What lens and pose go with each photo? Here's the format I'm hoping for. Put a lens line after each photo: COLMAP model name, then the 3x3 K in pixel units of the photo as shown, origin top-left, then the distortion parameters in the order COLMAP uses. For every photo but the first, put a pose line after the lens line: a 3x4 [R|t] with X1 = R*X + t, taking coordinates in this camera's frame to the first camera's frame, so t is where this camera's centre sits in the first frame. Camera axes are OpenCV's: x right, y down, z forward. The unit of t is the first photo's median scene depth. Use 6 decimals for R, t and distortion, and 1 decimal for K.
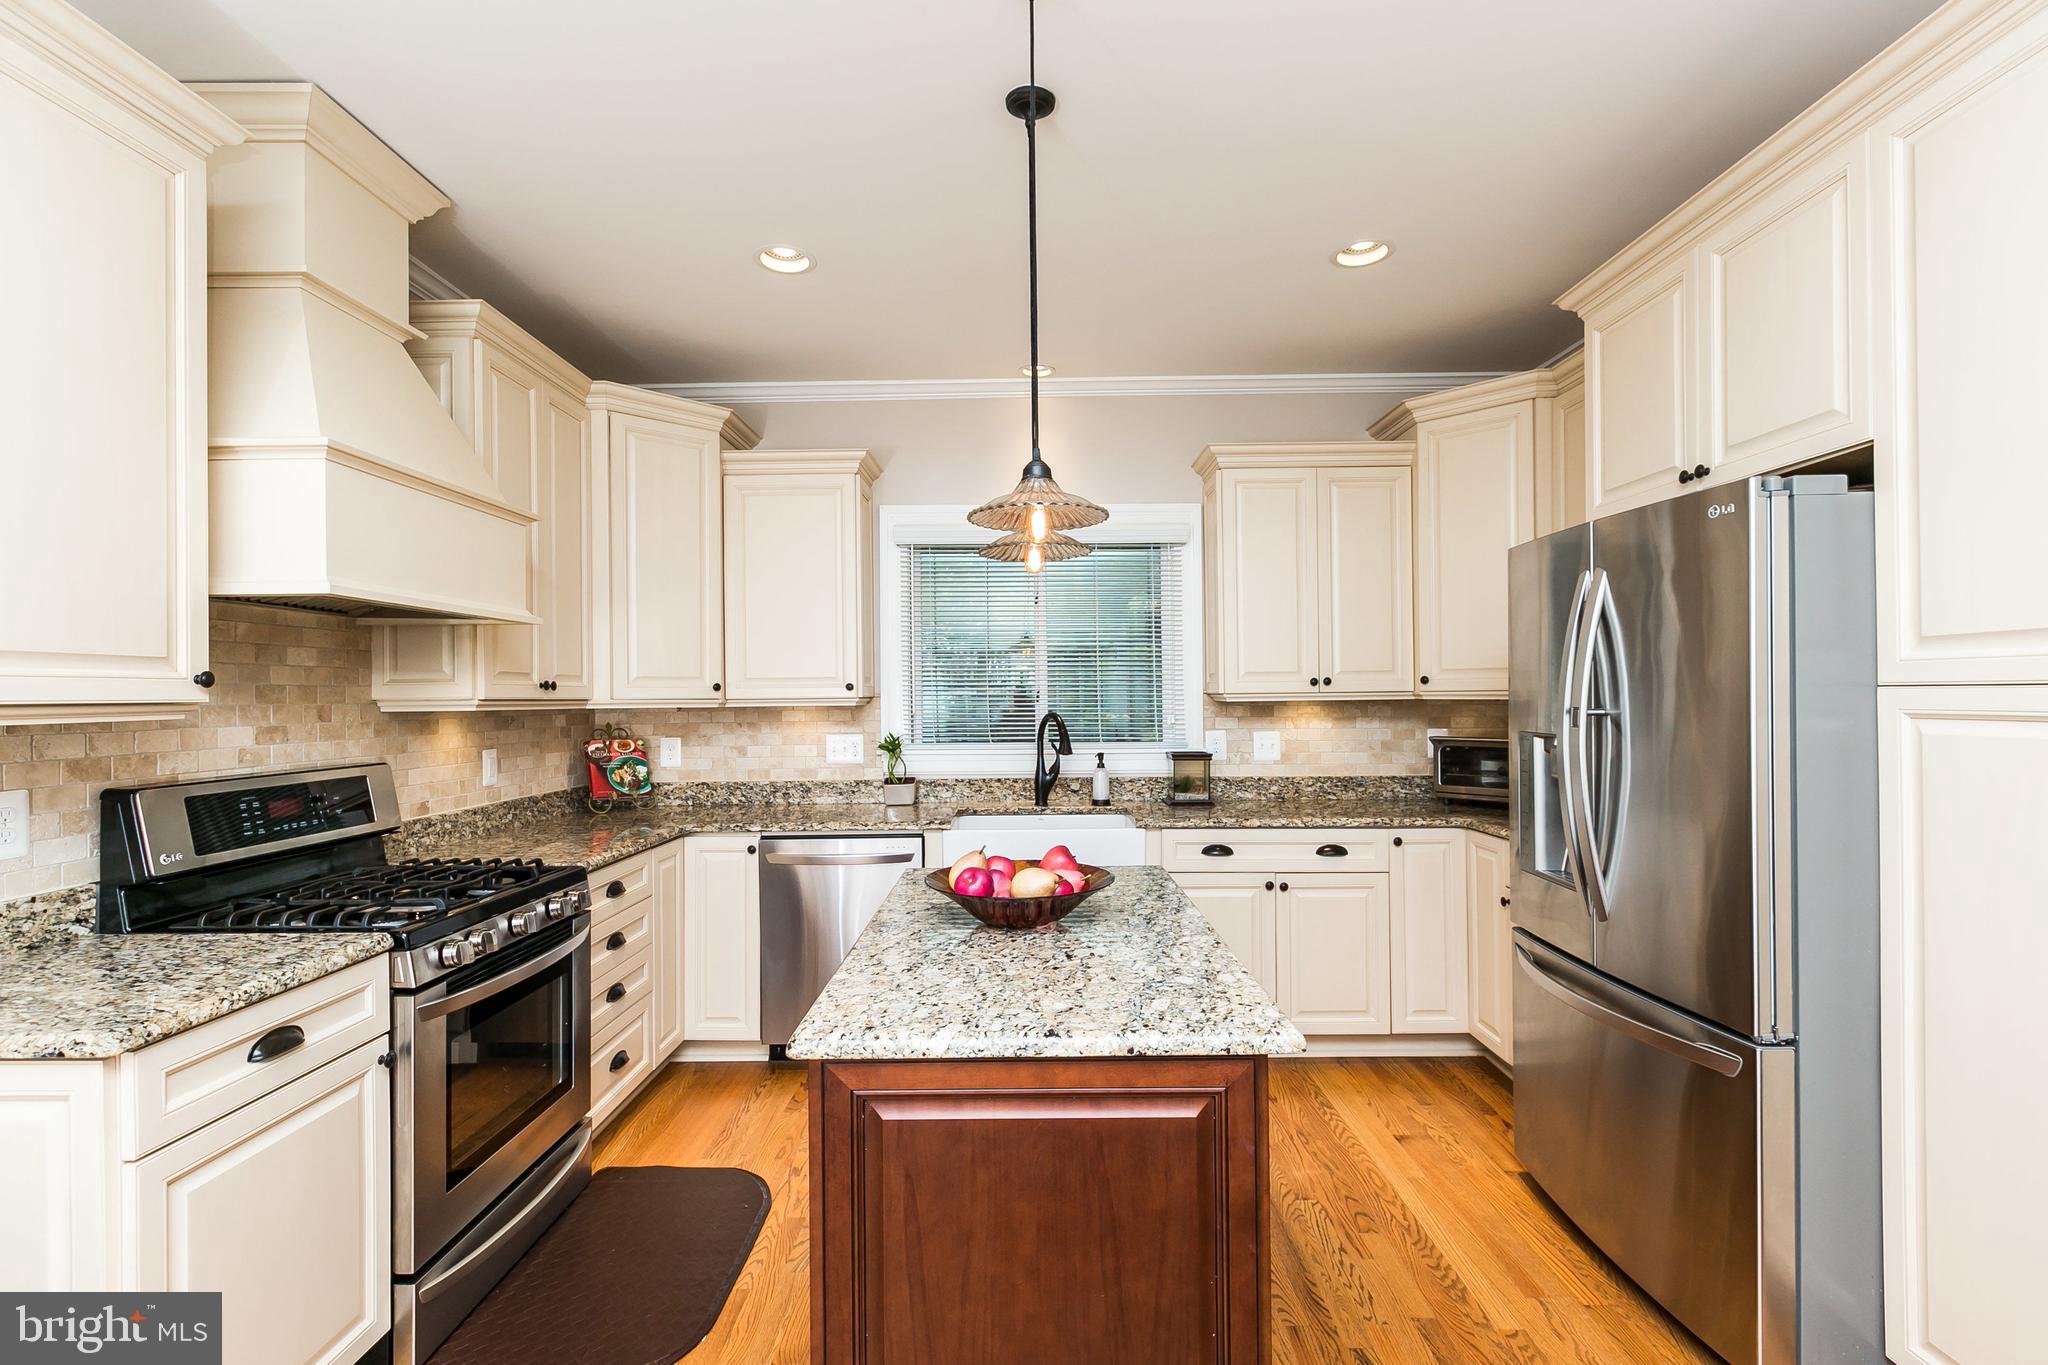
lens RADIAL K [[935.8, 0, 1024.1], [0, 935.8, 687.1], [0, 0, 1]] dist [0.000766, 0.000309]
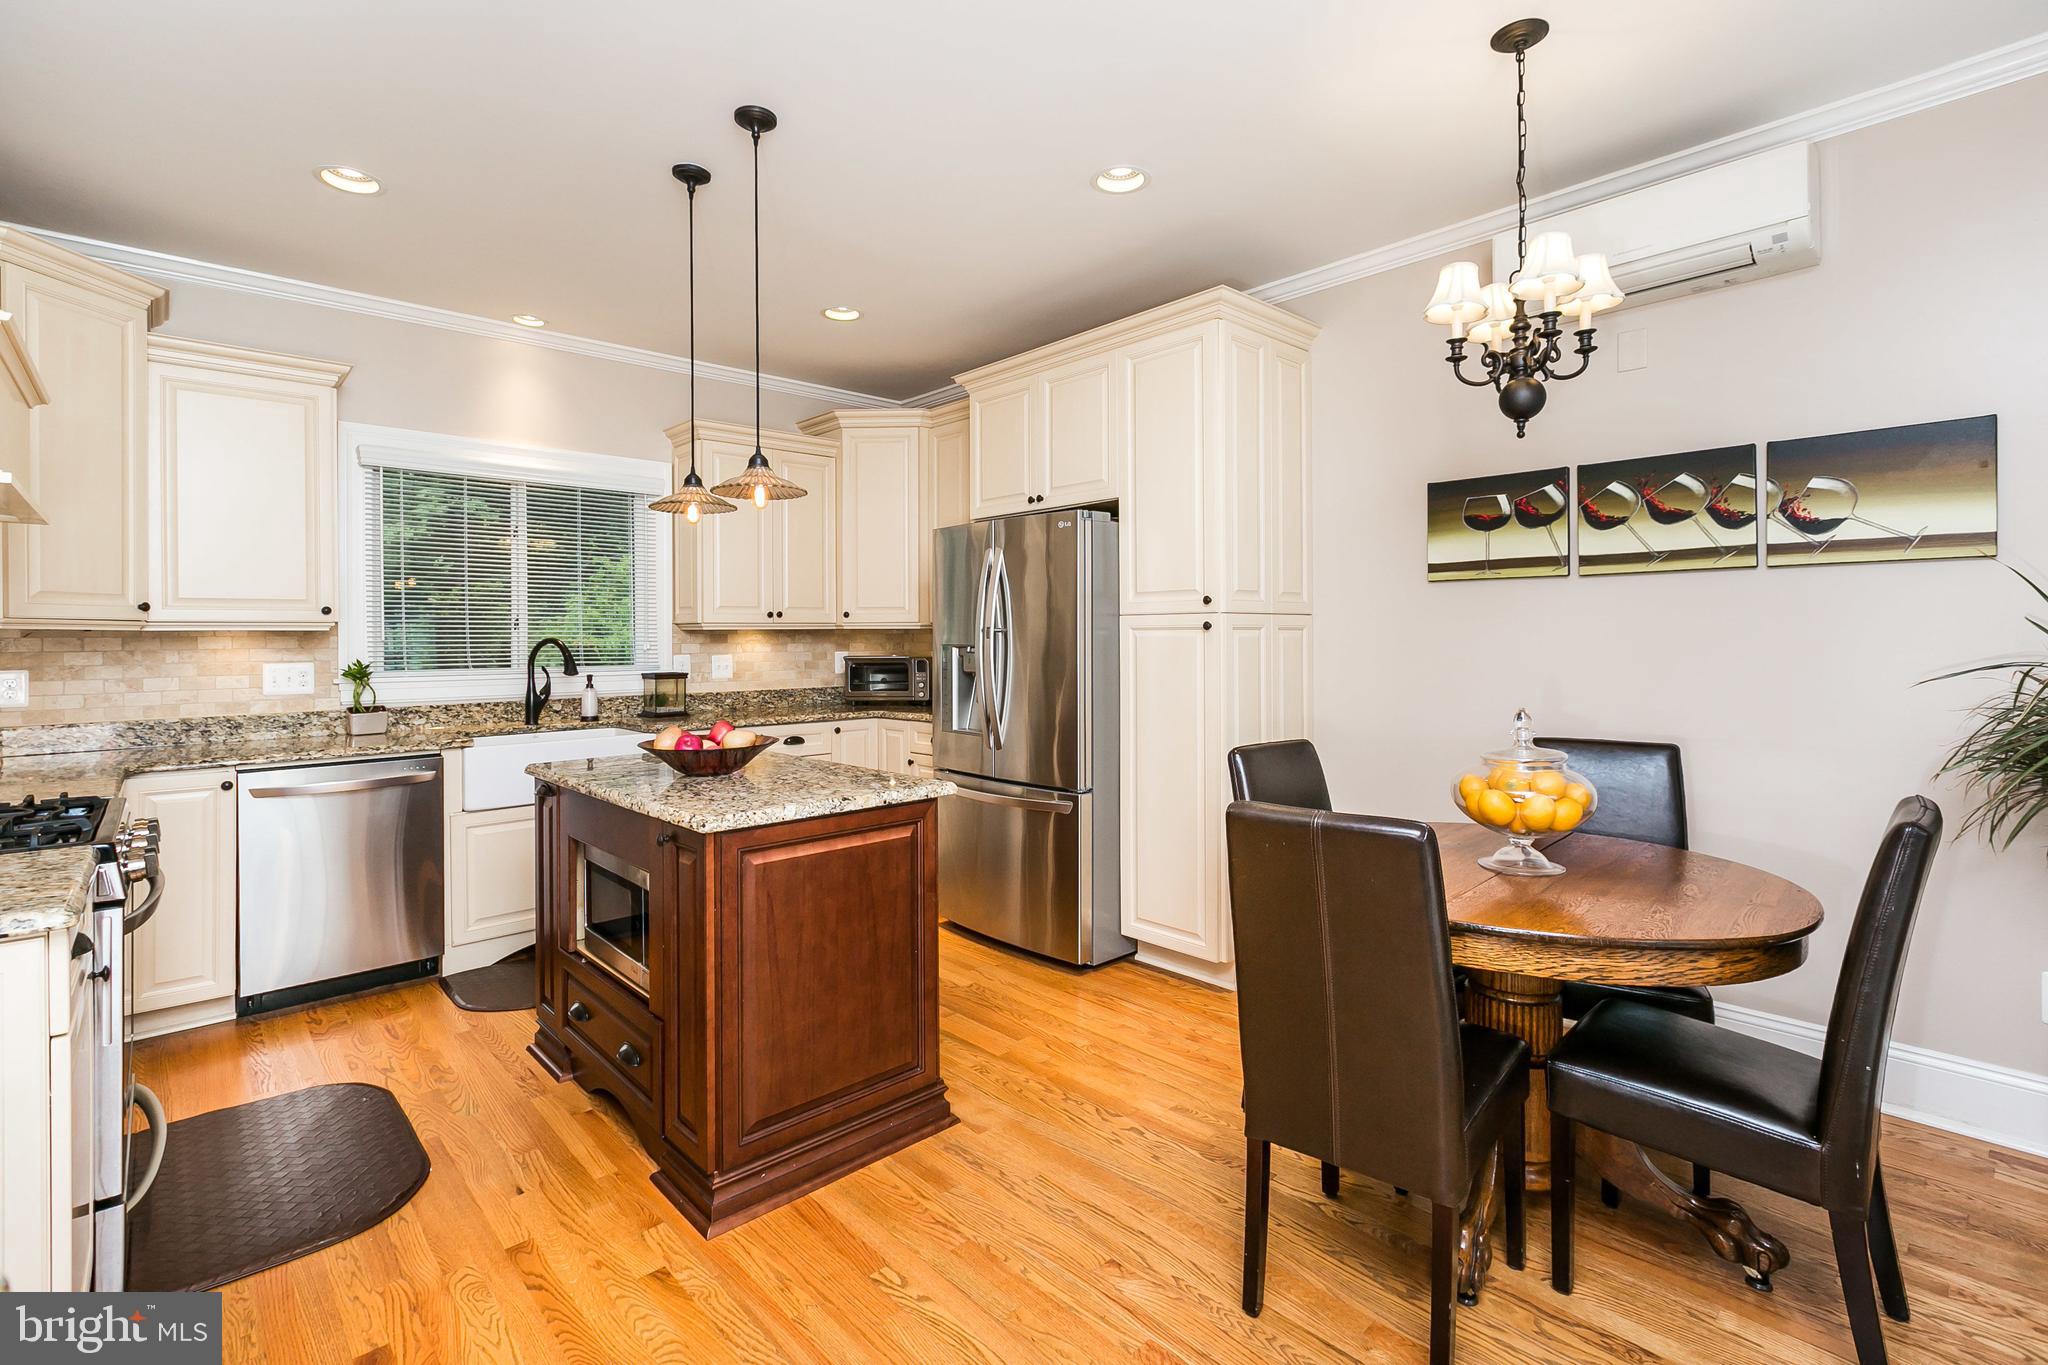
lens RADIAL K [[934.5, 0, 1022.1], [0, 934.5, 630.3], [0, 0, 1]] dist [0.001033, 0.000176]
pose [[0.724597, 0.007842, 0.689129, -0.332187], [-0.005360, 0.999969, -0.005744, 0.021978], [-0.689152, 0.000468, 0.724616, -0.176497]]
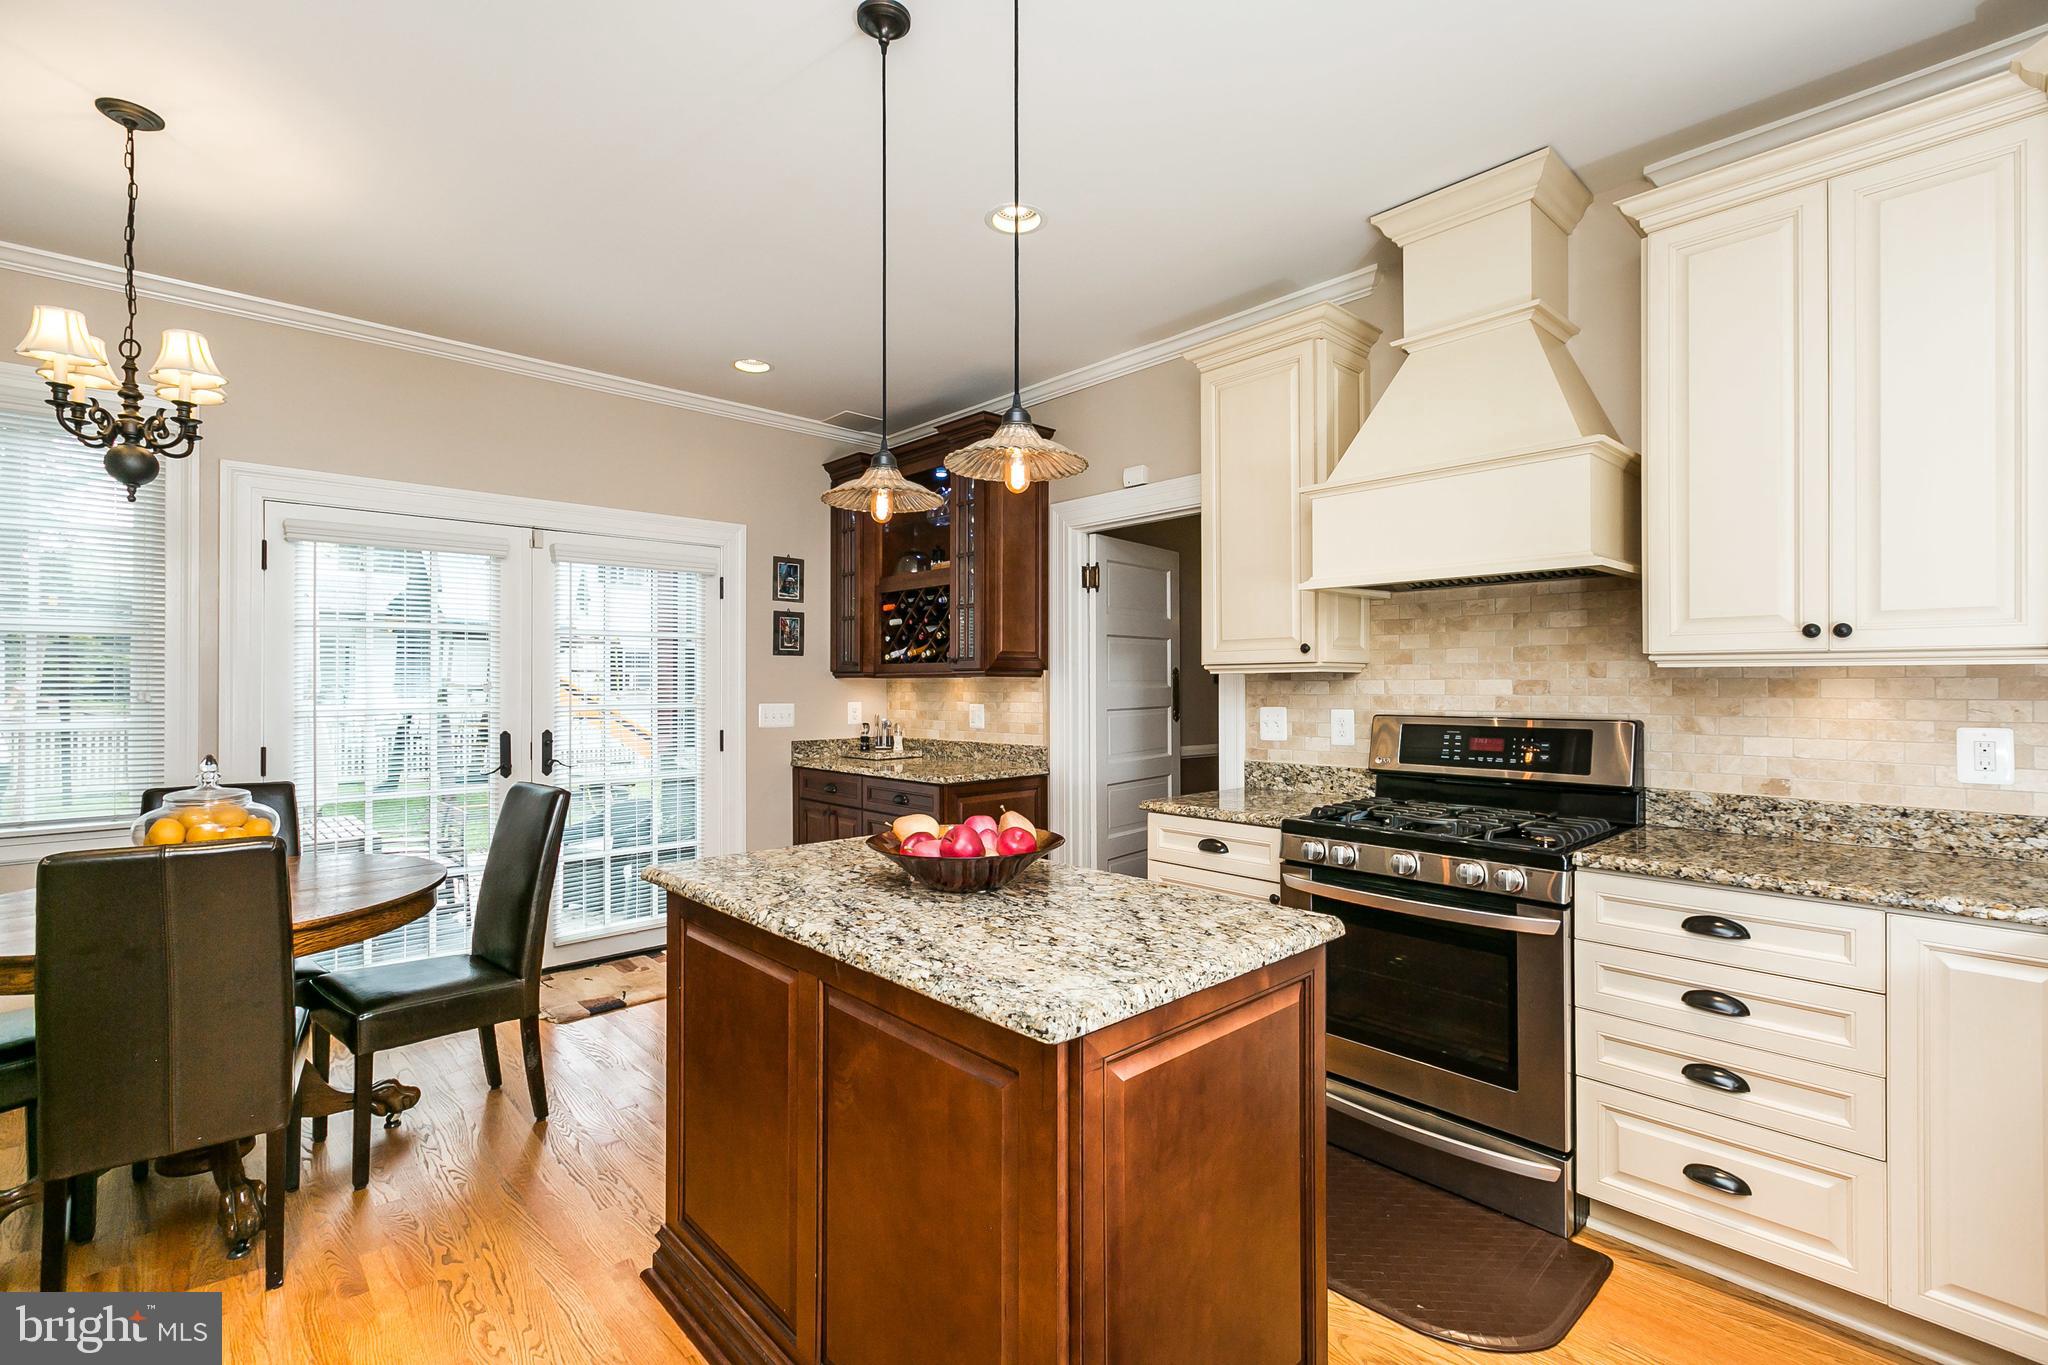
lens RADIAL K [[915.6, 0, 1024.0], [0, 915.6, 682.5], [0, 0, 1]] dist [0.000829, 0.000070]
pose [[-0.724895, 0.010704, -0.688776, 0.309739], [0.014763, 0.999891, 0.000002, 0.022653], [0.688701, -0.010167, -0.724974, 0.899986]]
